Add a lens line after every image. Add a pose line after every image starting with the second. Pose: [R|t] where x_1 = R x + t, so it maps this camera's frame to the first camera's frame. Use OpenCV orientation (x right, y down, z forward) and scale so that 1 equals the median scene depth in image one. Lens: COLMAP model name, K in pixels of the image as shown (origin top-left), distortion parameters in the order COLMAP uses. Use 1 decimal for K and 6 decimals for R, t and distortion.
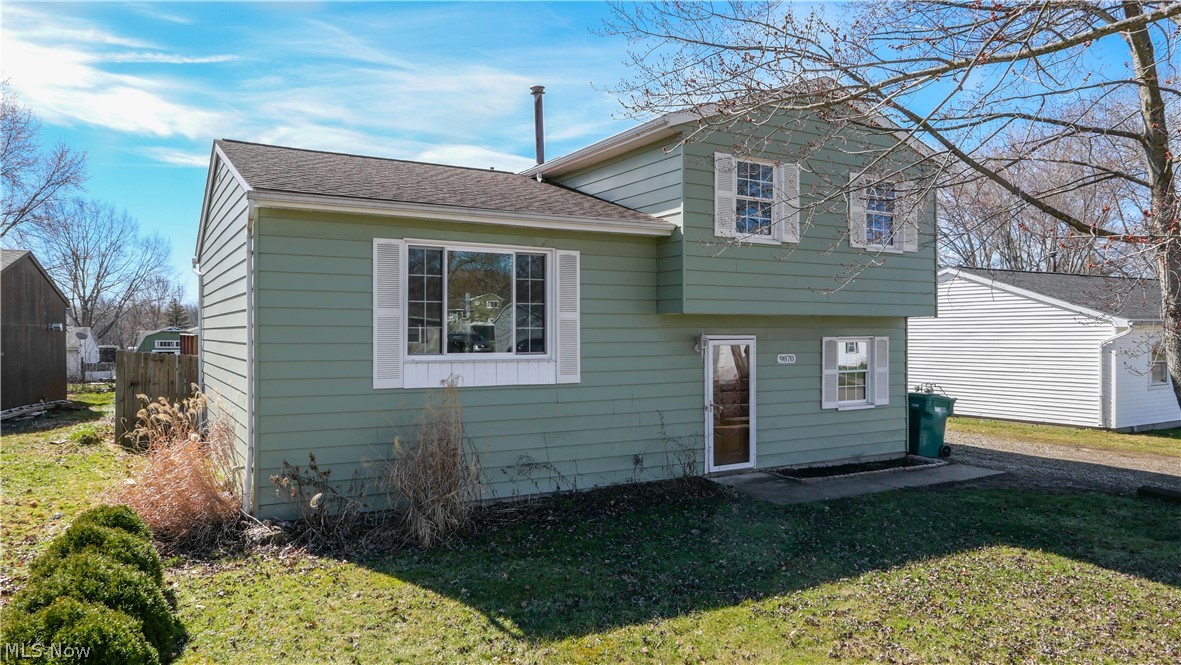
lens RADIAL K [[798.6, 0, 589.2], [0, 798.6, 339.7], [0, 0, 1]] dist [0.000263, 0.005372]
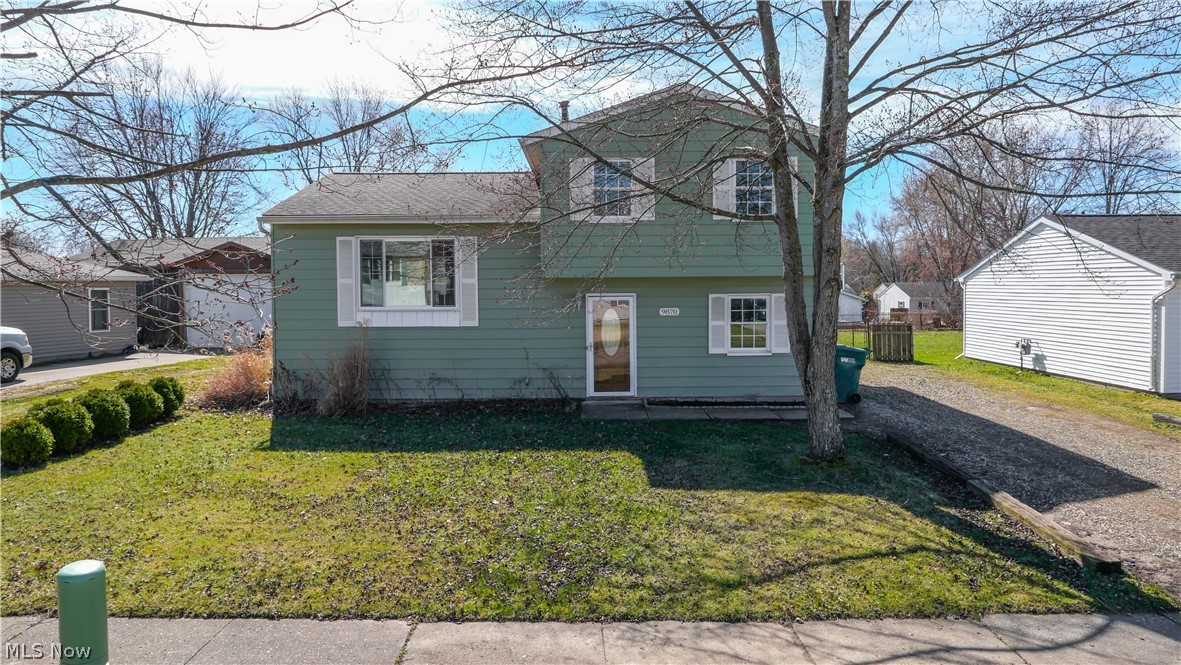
lens RADIAL K [[798.6, 0, 592.5], [0, 798.6, 319.5], [0, 0, 1]] dist [0.000263, 0.005372]
pose [[0.865685, 0.018319, -0.500254, 0.771548], [0.002949, 0.999126, 0.041690, -0.016305], [0.500581, -0.037566, 0.864874, -0.138742]]
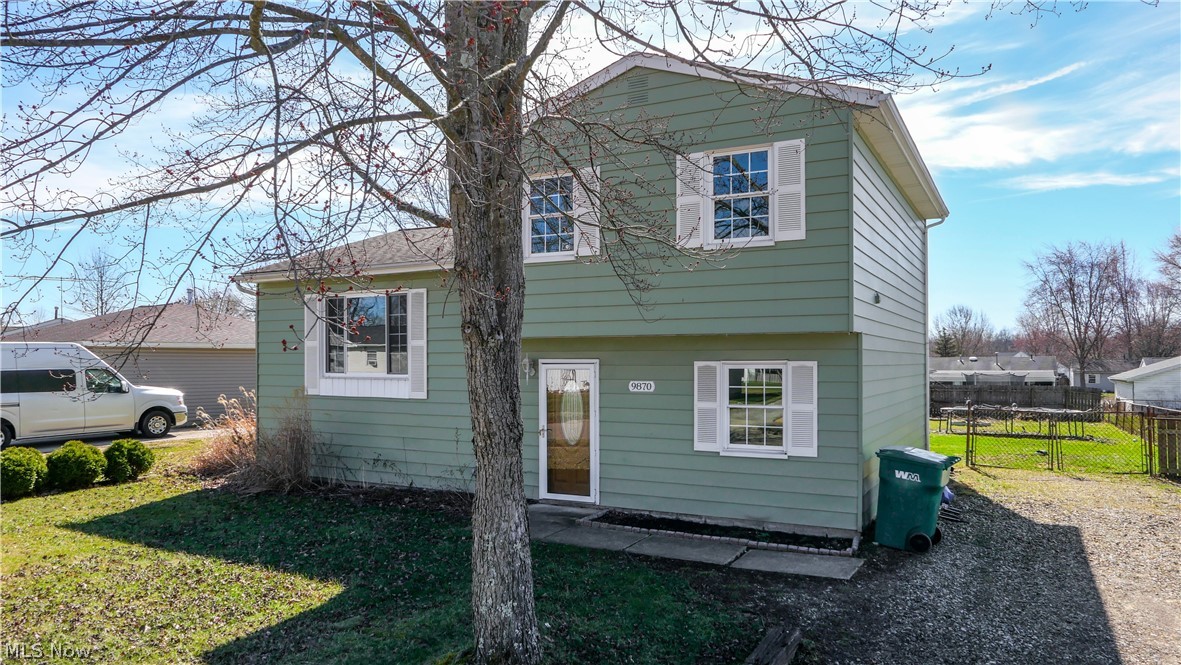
lens RADIAL K [[798.6, 0, 591.1], [0, 798.6, 371.9], [0, 0, 1]] dist [0.000263, 0.005372]
pose [[0.514539, 0.011249, -0.857393, 0.966825], [-0.007792, 0.999934, 0.008443, 0.001351], [0.857431, 0.002336, 0.514593, 0.511296]]
